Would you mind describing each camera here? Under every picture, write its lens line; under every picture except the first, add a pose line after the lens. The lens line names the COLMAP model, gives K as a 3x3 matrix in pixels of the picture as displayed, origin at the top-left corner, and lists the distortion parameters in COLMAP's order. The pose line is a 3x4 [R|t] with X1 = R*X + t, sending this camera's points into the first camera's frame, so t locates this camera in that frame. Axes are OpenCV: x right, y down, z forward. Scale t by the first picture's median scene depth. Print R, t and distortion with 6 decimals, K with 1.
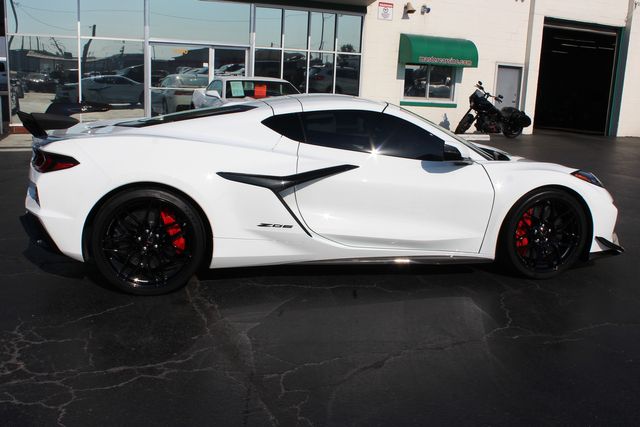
lens RADIAL K [[620.9, 0, 320.0], [0, 620.9, 213.5], [0, 0, 1]] dist [-0.165610, 0.178295]
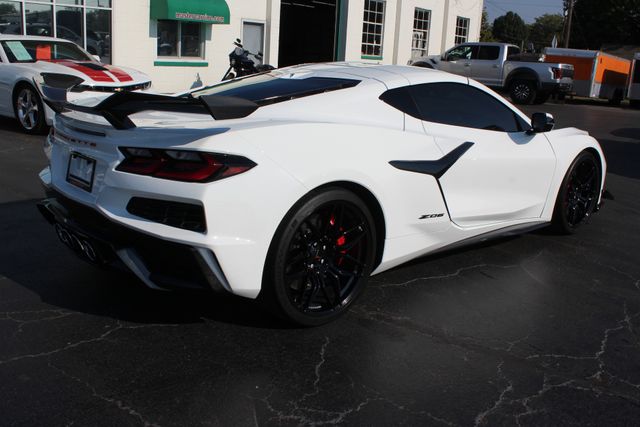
lens RADIAL K [[634.4, 0, 320.0], [0, 634.4, 213.5], [0, 0, 1]] dist [-0.165508, 0.191175]
pose [[0.861396, -0.123194, 0.492769, -0.223954], [0.090886, 0.991868, 0.089097, -0.027014], [-0.499737, -0.031962, 0.865587, 0.100283]]
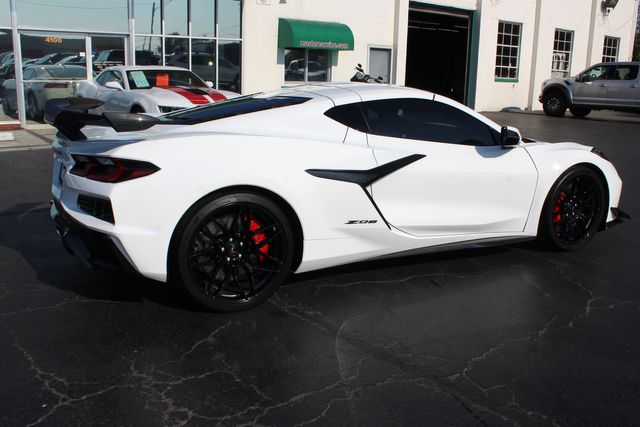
lens RADIAL K [[620.9, 0, 320.0], [0, 620.9, 213.5], [0, 0, 1]] dist [-0.165610, 0.178295]
pose [[0.962995, -0.079577, 0.257502, -0.129234], [0.073280, 0.996733, 0.033976, -0.010433], [-0.259365, -0.013849, 0.965680, 0.031331]]
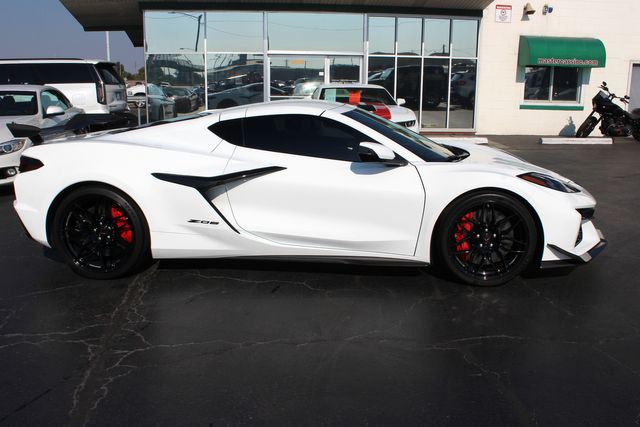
lens RADIAL K [[605.5, 0, 320.0], [0, 605.5, 213.5], [0, 0, 1]] dist [-0.165292, 0.176752]
pose [[0.960058, 0.022052, -0.278931, 0.144249], [-0.023794, 0.999713, -0.002862, 0.000933], [0.278787, 0.009385, 0.960307, 0.011673]]
